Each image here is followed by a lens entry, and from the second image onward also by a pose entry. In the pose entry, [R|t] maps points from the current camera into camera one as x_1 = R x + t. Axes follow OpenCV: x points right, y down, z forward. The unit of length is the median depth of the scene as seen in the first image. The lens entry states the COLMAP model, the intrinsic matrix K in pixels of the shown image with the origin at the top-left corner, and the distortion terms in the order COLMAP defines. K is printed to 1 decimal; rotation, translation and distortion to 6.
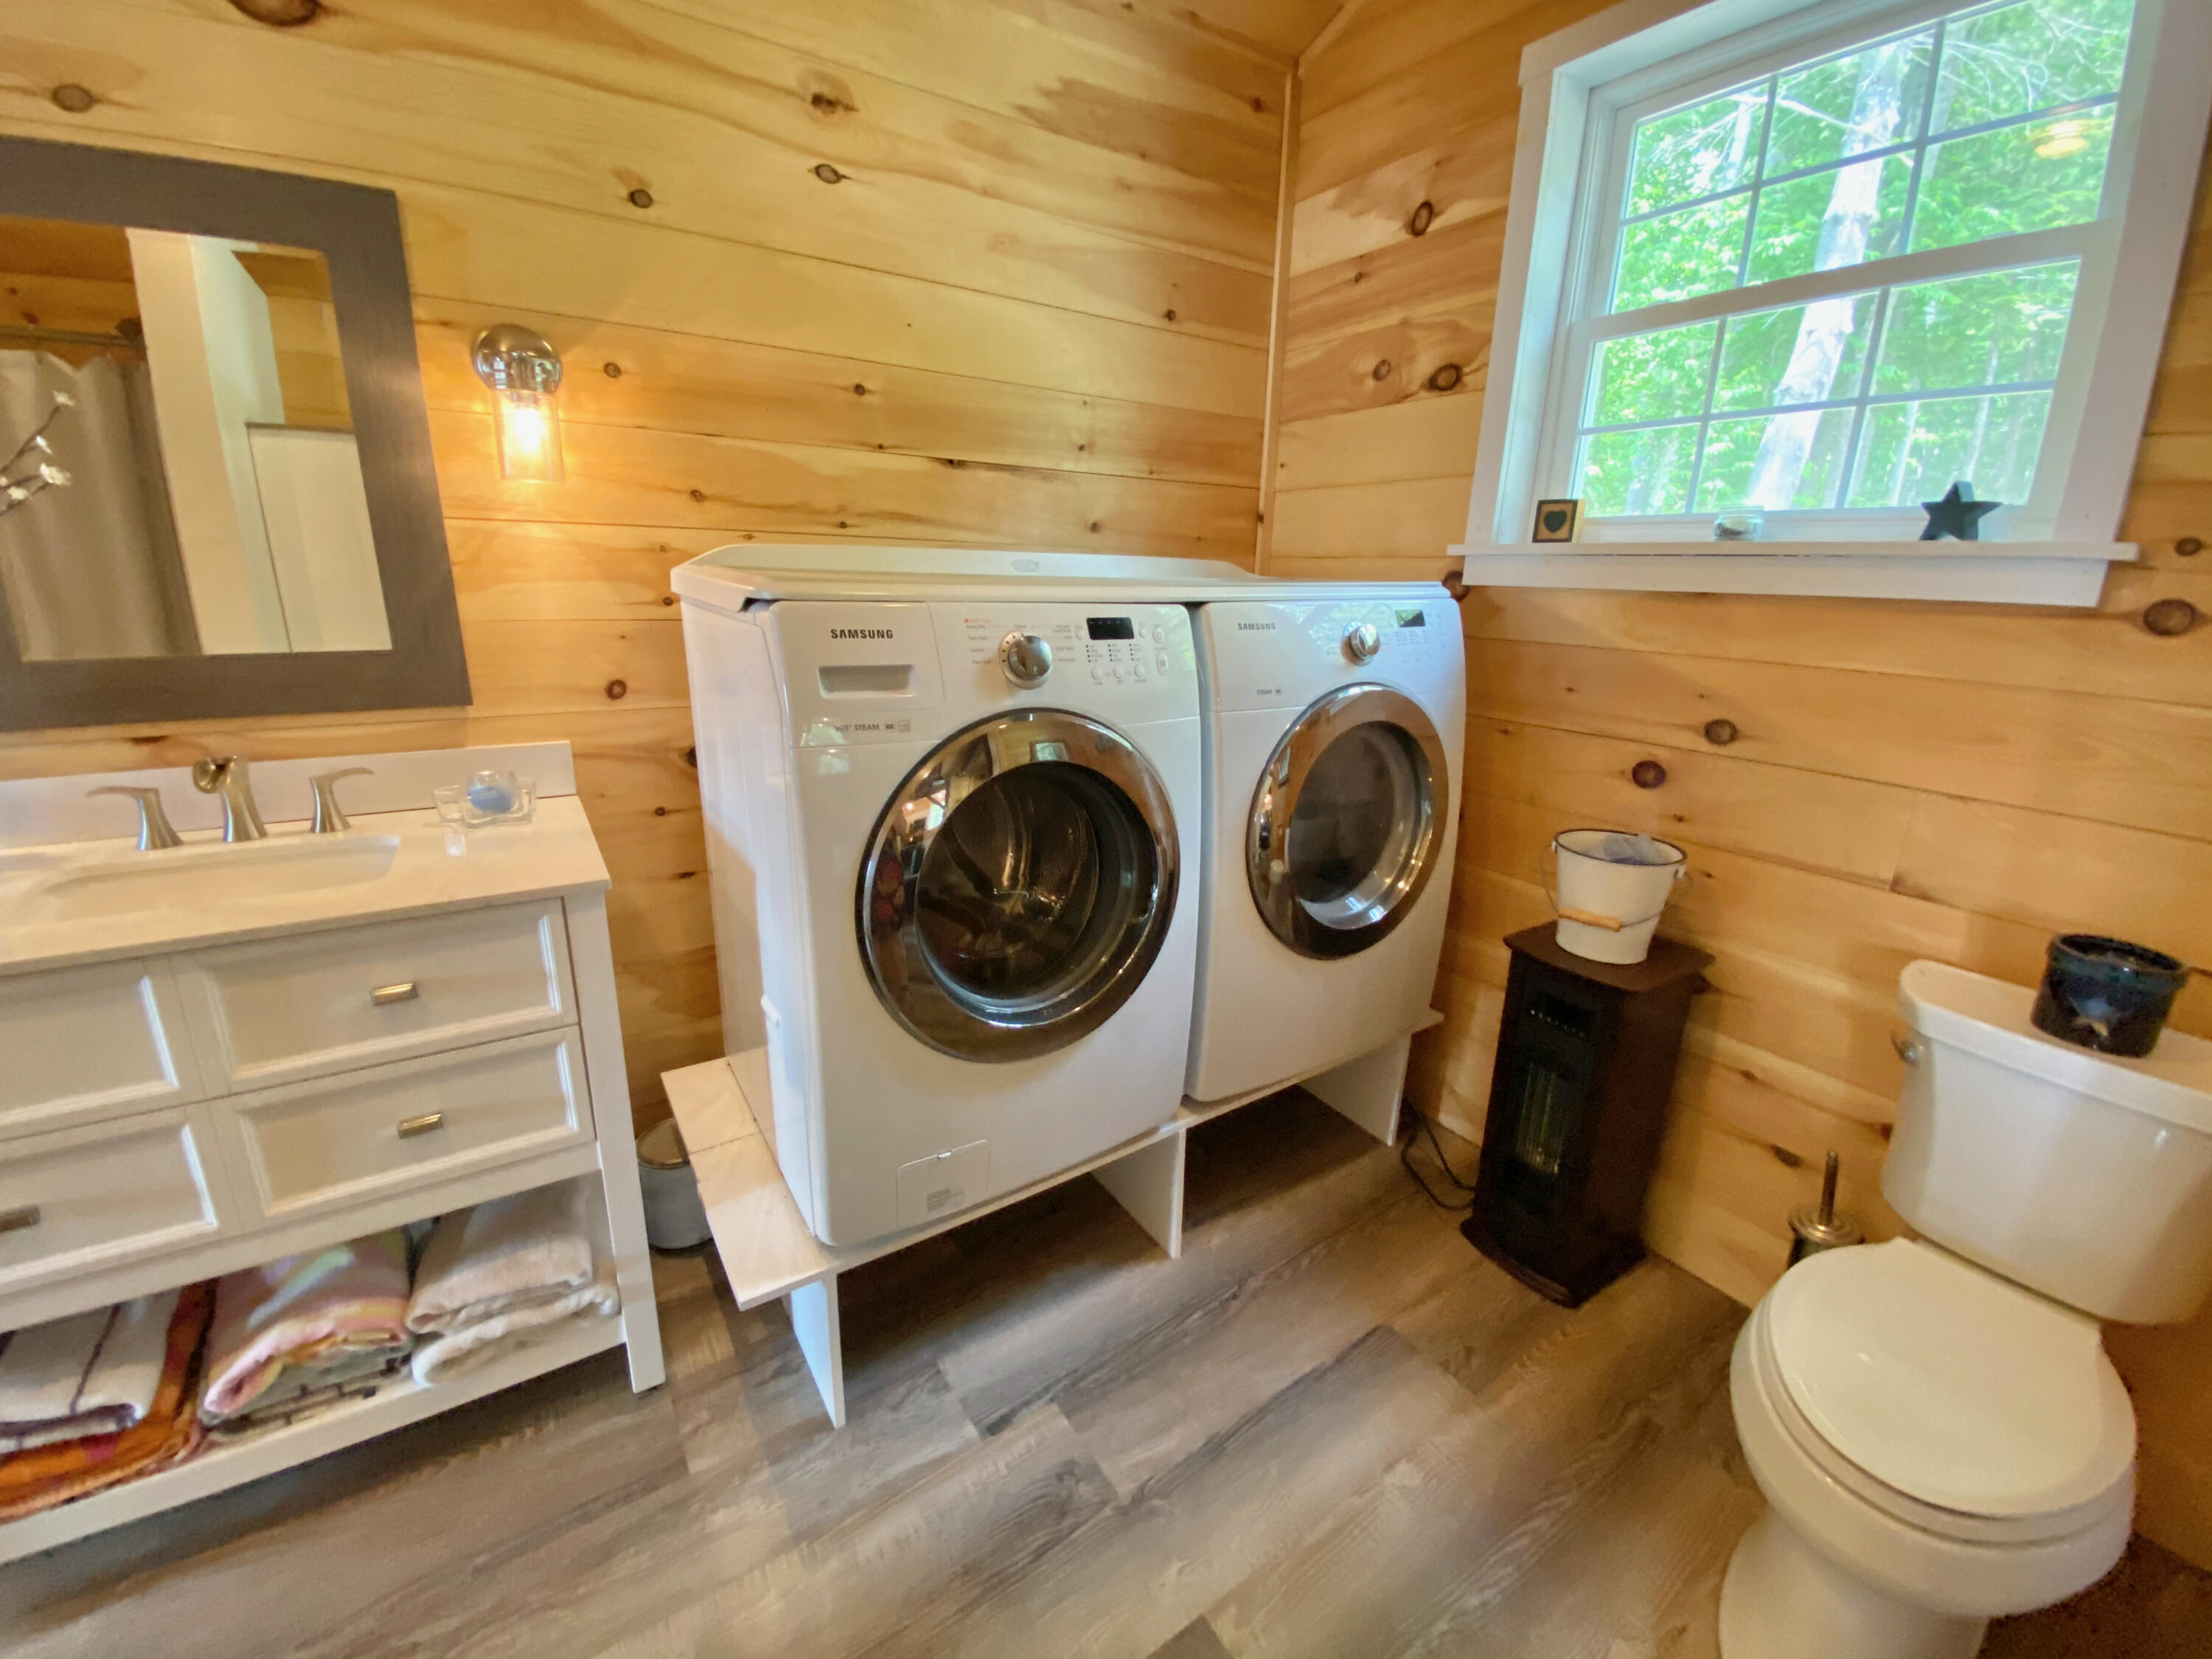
lens RADIAL K [[896.3, 0, 1100.0], [0, 896.3, 830.0], [0, 0, 1]] dist [0.014980, -0.019114]
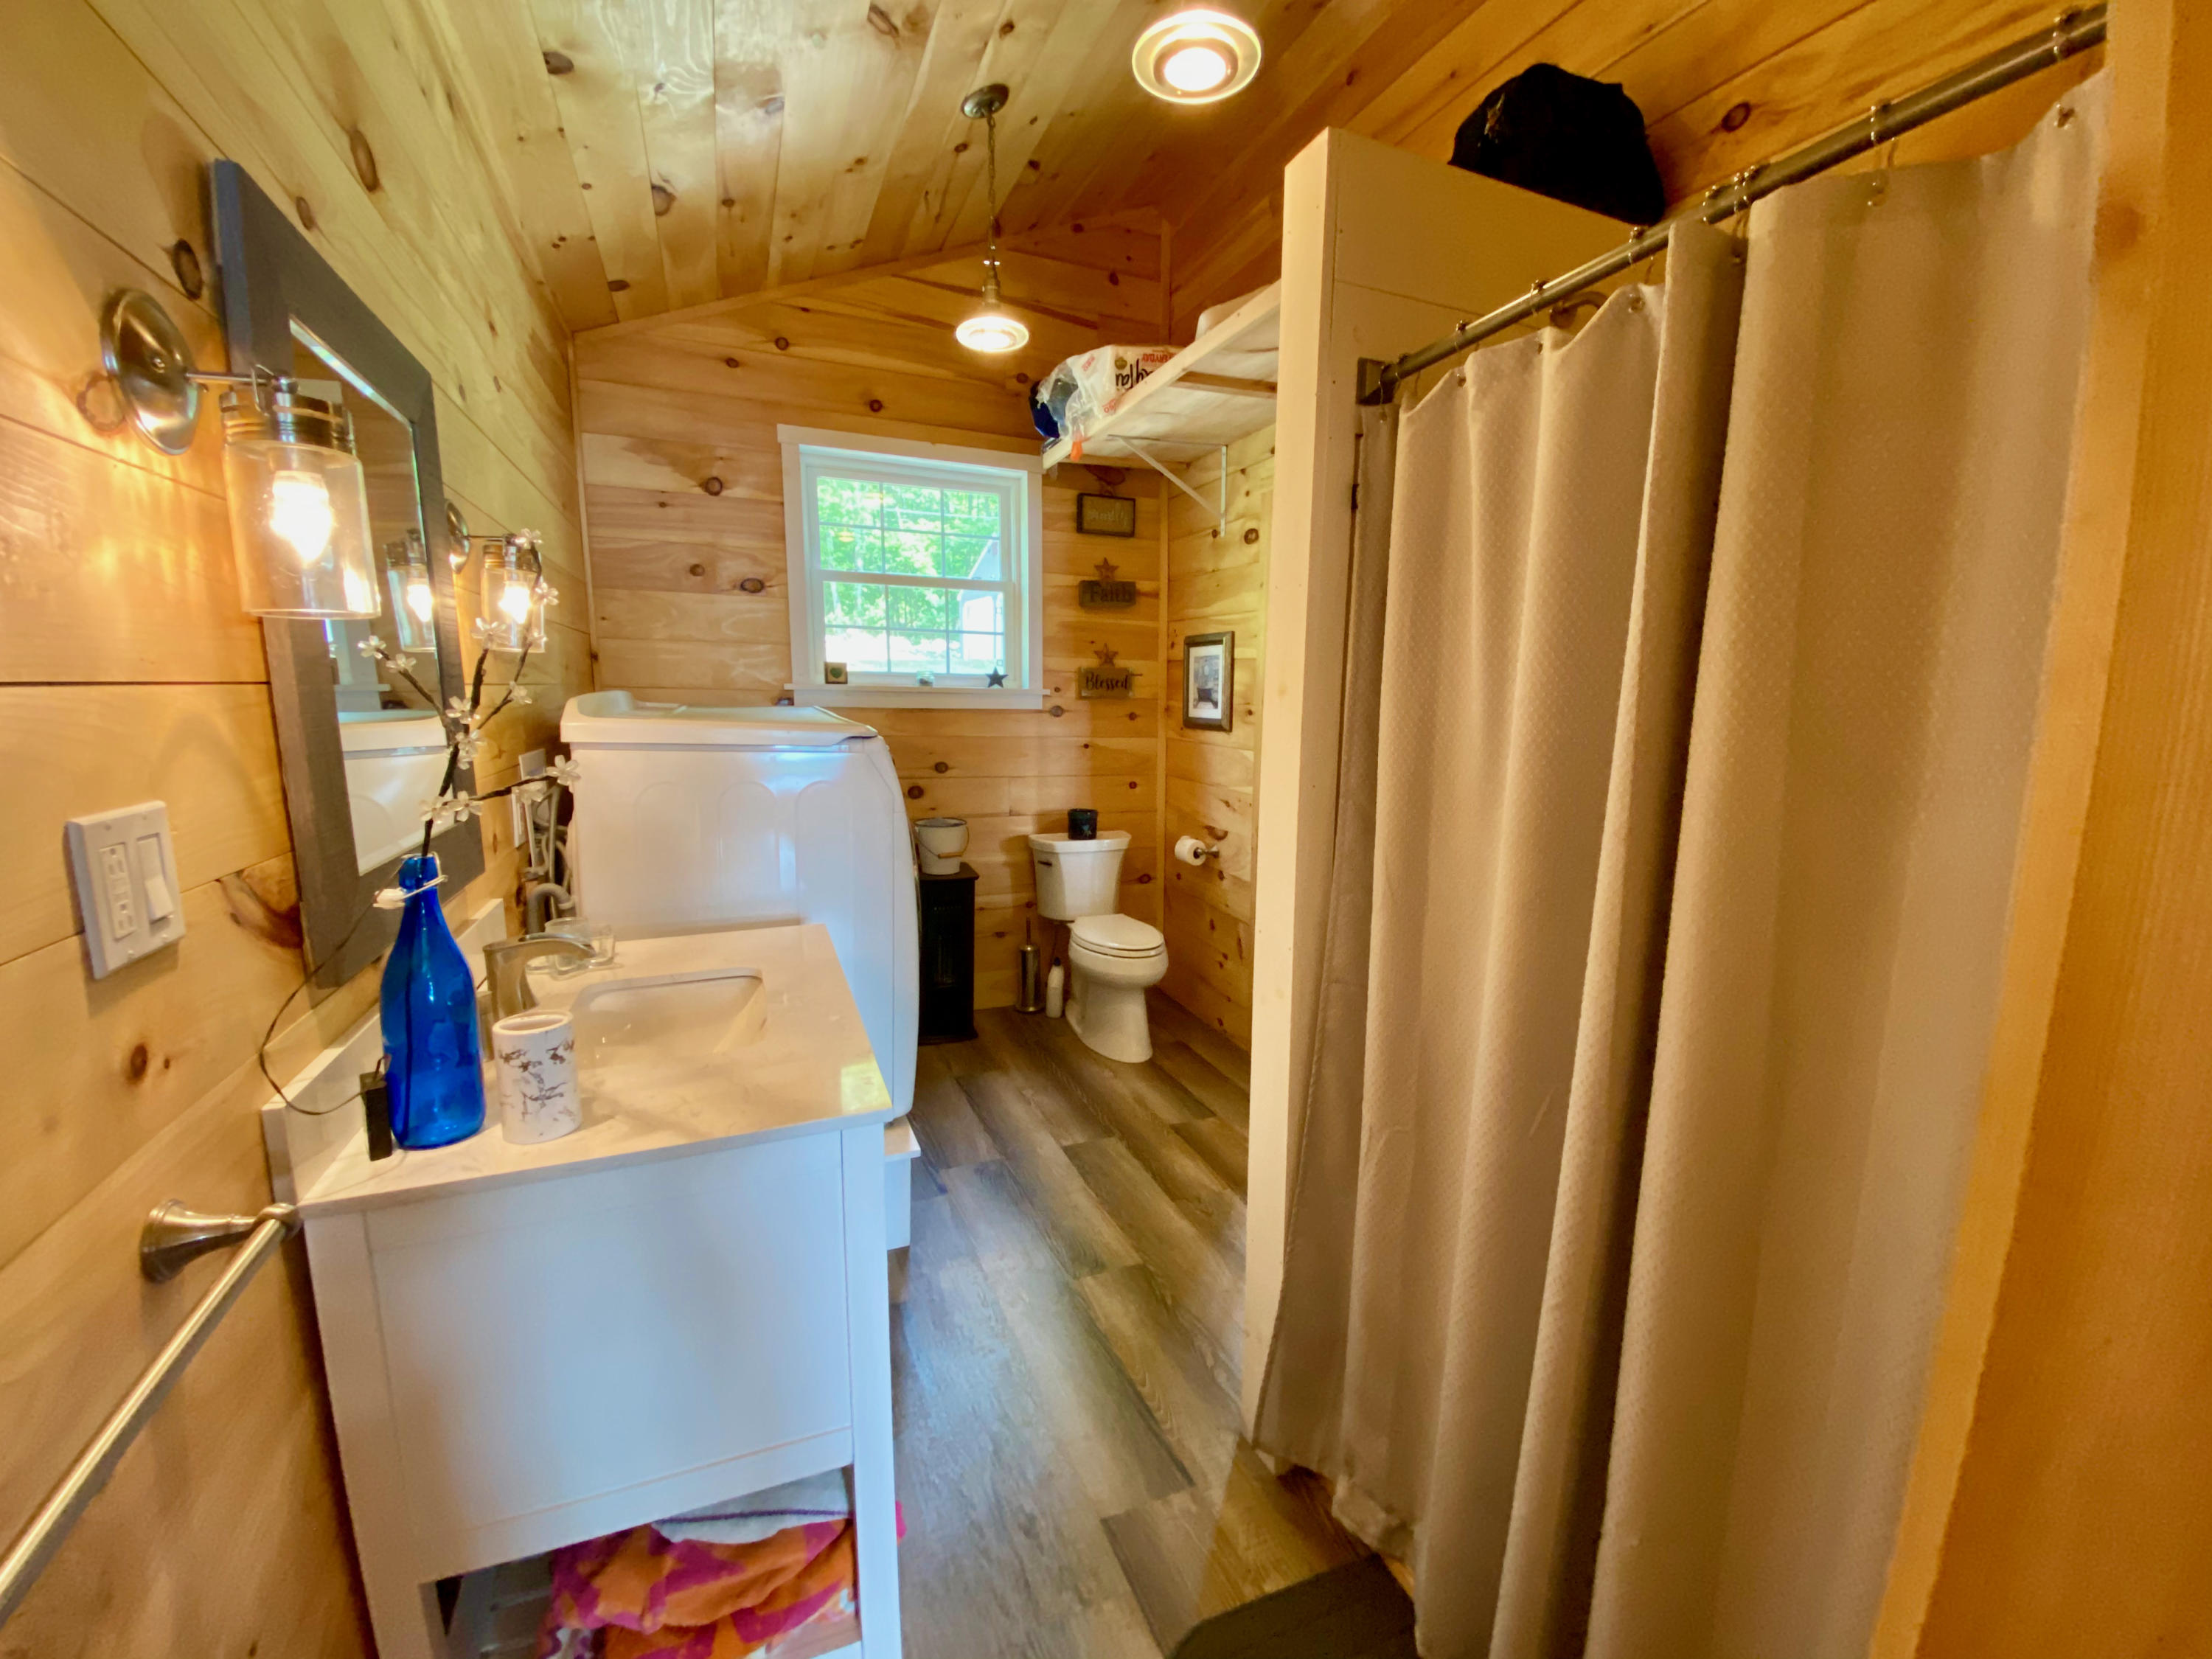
lens RADIAL K [[896.3, 0, 1100.0], [0, 896.3, 830.0], [0, 0, 1]] dist [0.014980, -0.019114]
pose [[0.192312, -0.177601, 0.965129, -1.487239], [0.252857, 0.959246, 0.126135, -0.144470], [-0.948198, 0.219782, 0.229382, 0.132045]]
